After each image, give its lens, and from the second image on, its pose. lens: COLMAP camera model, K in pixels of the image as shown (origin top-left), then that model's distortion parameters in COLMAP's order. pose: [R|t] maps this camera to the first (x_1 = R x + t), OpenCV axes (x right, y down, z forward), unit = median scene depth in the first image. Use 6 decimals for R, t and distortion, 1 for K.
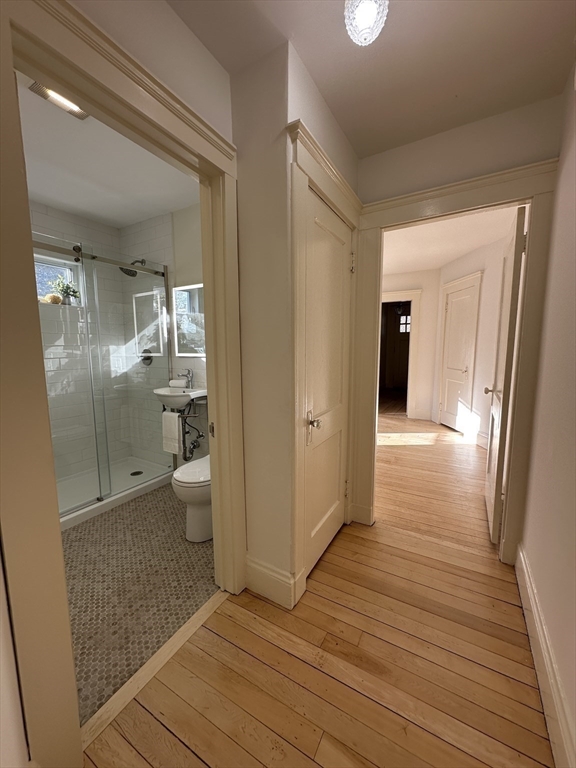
lens RADIAL K [[307.6, 0, 288.0], [0, 307.6, 383.0], [0, 0, 1]] dist [0.000621, 0.000112]
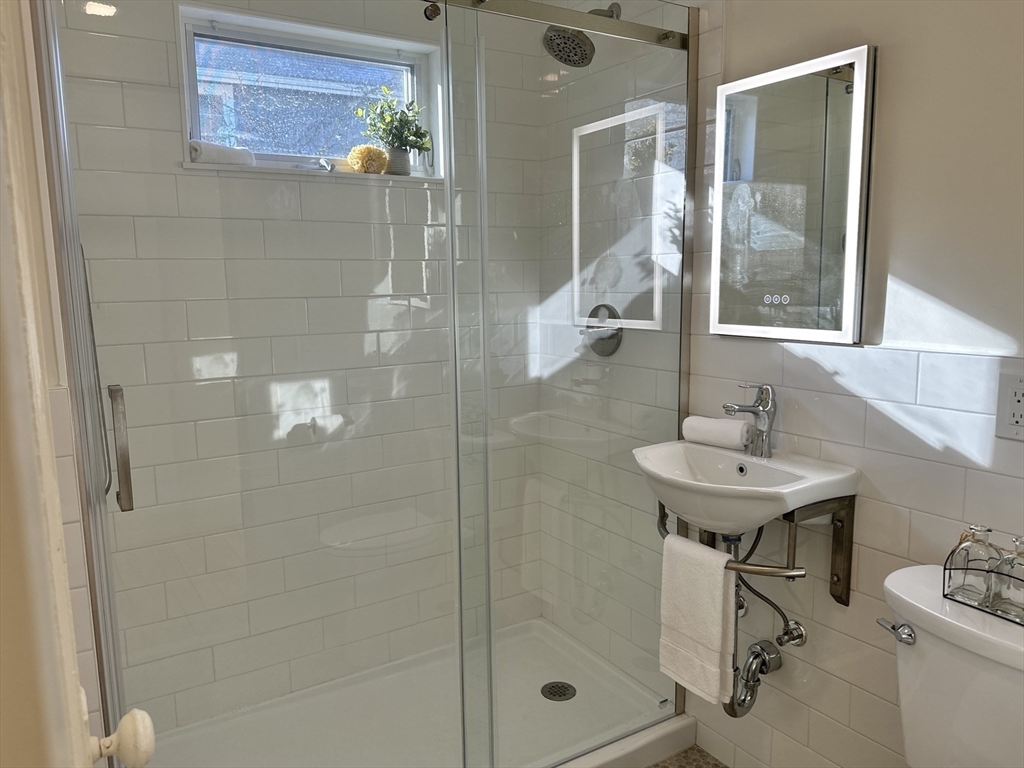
lens RADIAL K [[754.4, 0, 507.8], [0, 754.4, 382.7], [0, 0, 1]] dist [0.122334, -0.153883]
pose [[0.887488, 0.058528, -0.457098, -0.210002], [-0.043349, 0.998107, 0.043636, -0.065336], [0.458787, -0.018912, 0.888345, 0.296465]]
